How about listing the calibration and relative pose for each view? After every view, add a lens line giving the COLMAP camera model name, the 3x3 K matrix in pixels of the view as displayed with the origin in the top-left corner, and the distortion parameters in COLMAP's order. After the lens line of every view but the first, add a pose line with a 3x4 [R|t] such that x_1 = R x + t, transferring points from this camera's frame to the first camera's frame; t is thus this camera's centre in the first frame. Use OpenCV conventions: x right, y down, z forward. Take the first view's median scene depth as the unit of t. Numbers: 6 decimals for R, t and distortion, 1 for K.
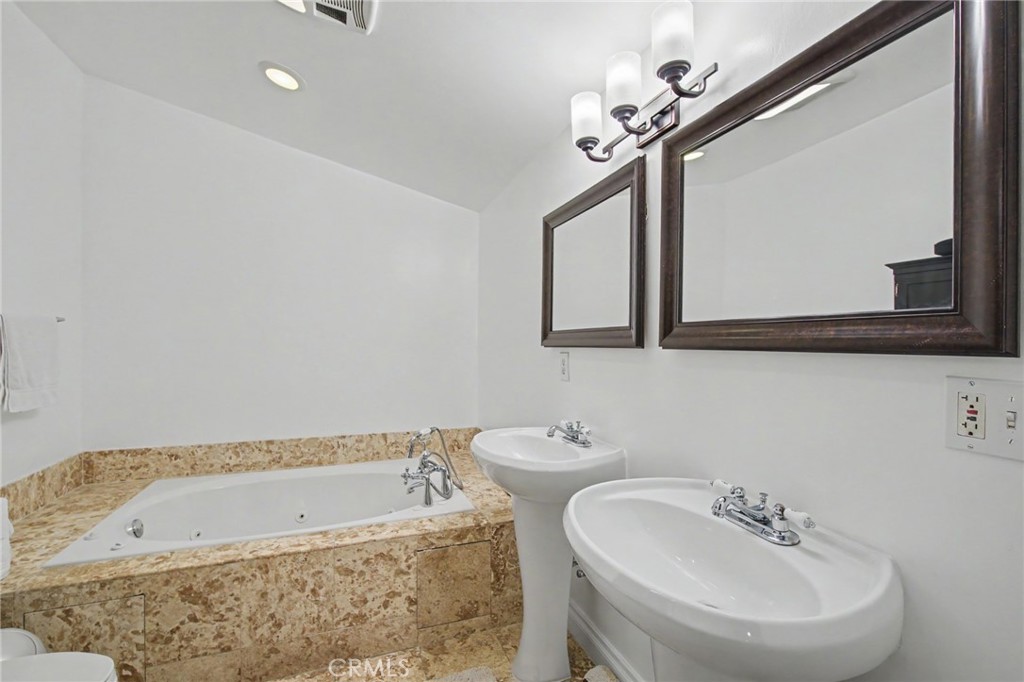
lens RADIAL K [[462.1, 0, 515.4], [0, 462.1, 340.2], [0, 0, 1]] dist [-0.005610, -0.002580]
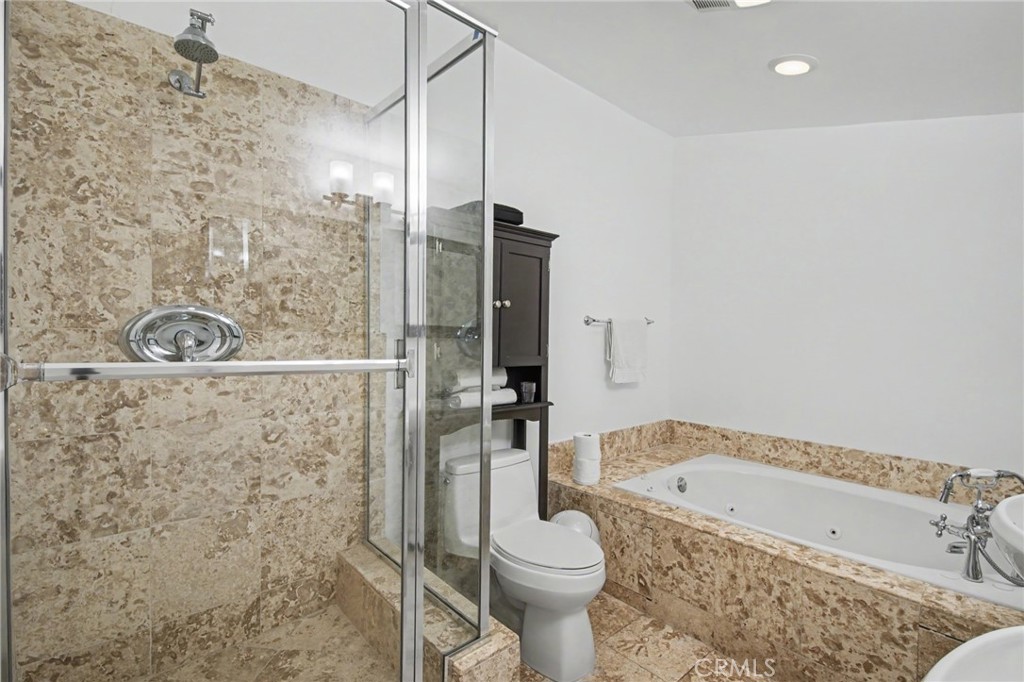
lens RADIAL K [[462.1, 0, 512.1], [0, 462.1, 340.1], [0, 0, 1]] dist [-0.005610, -0.002580]
pose [[0.345989, 0.014127, -0.938132, 0.244000], [-0.010878, 0.999880, 0.011045, 0.001443], [0.938176, 0.006384, 0.346101, 0.139266]]
